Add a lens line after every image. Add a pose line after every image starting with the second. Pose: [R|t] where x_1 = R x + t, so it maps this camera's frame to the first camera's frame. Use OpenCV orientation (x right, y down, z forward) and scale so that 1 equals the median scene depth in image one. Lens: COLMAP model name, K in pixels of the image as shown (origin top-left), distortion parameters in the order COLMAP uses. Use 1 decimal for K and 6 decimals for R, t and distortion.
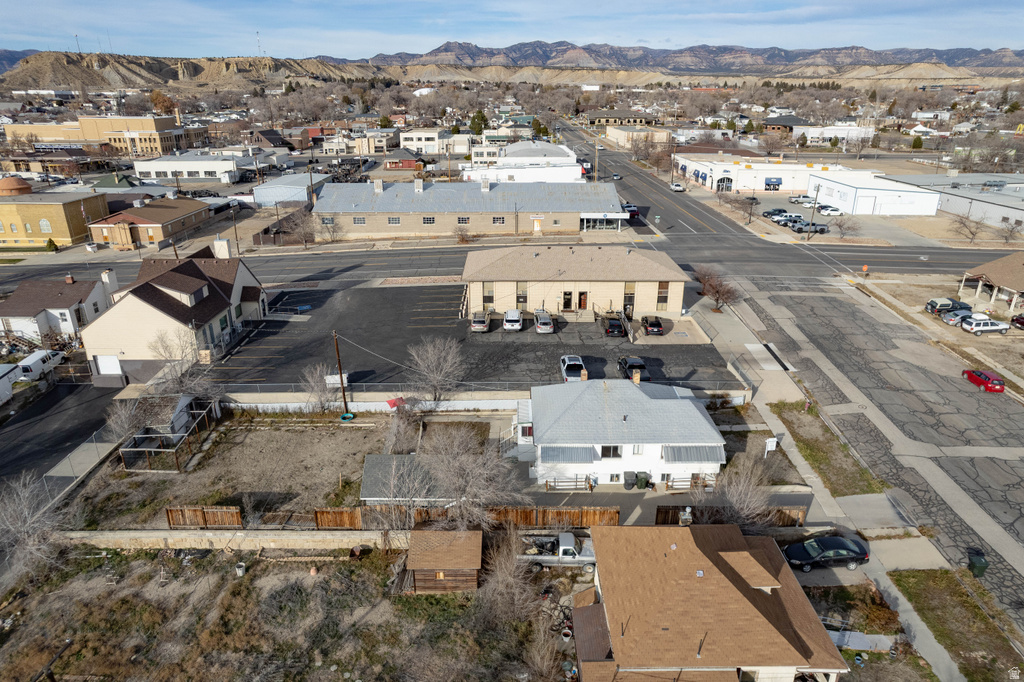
lens RADIAL K [[653.7, 0, 512.0], [0, 653.7, 341.0], [0, 0, 1]] dist [-0.076400, 0.077917]
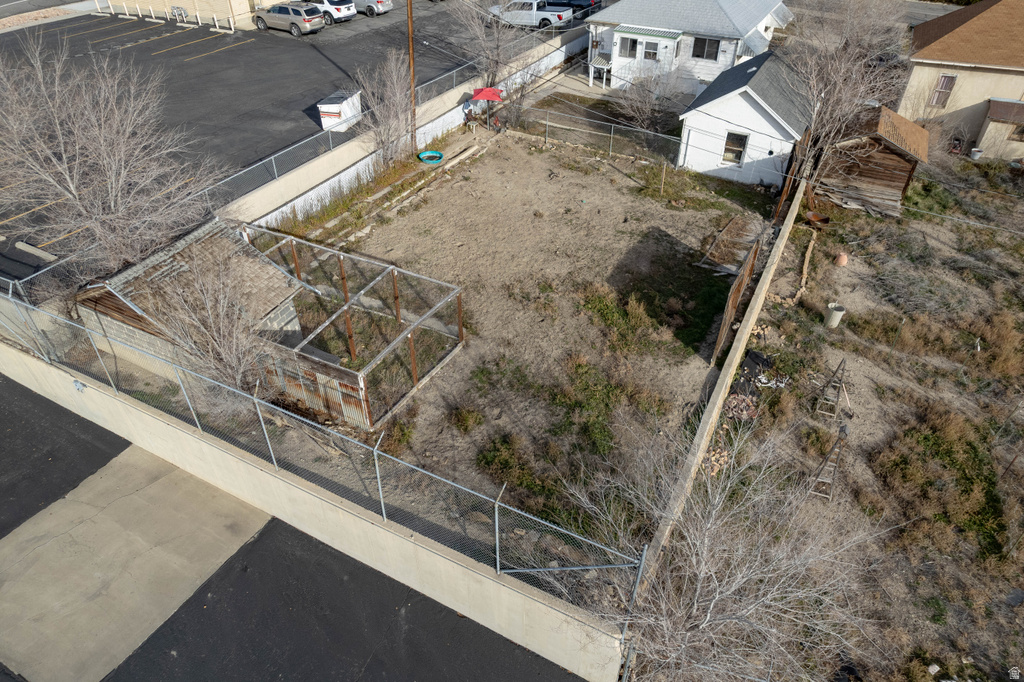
lens RADIAL K [[653.7, 0, 512.0], [0, 653.7, 341.0], [0, 0, 1]] dist [-0.076400, 0.077917]
pose [[0.470843, -0.536940, 0.700002, -0.505180], [0.319407, 0.843380, 0.432076, 0.028132], [-0.822366, 0.020145, 0.568602, 0.491052]]
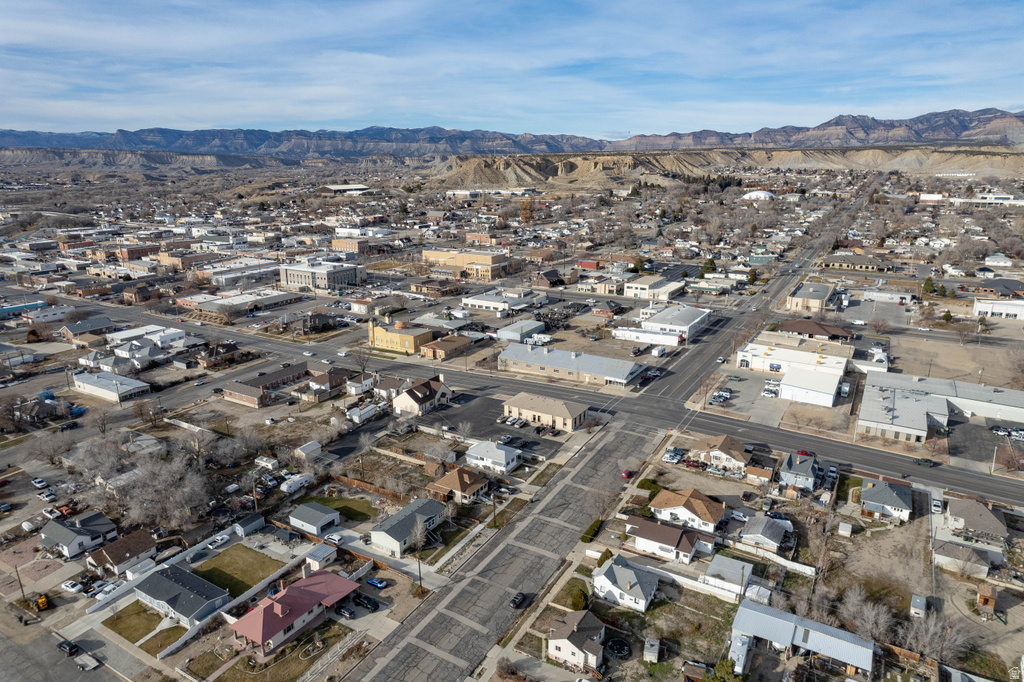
lens RADIAL K [[653.7, 0, 512.0], [0, 653.7, 341.0], [0, 0, 1]] dist [-0.076400, 0.077917]
pose [[0.854342, 0.136248, -0.501534, 1.369904], [-0.184990, 0.981544, -0.048474, -0.233530], [0.485673, 0.134192, 0.863779, -1.516233]]
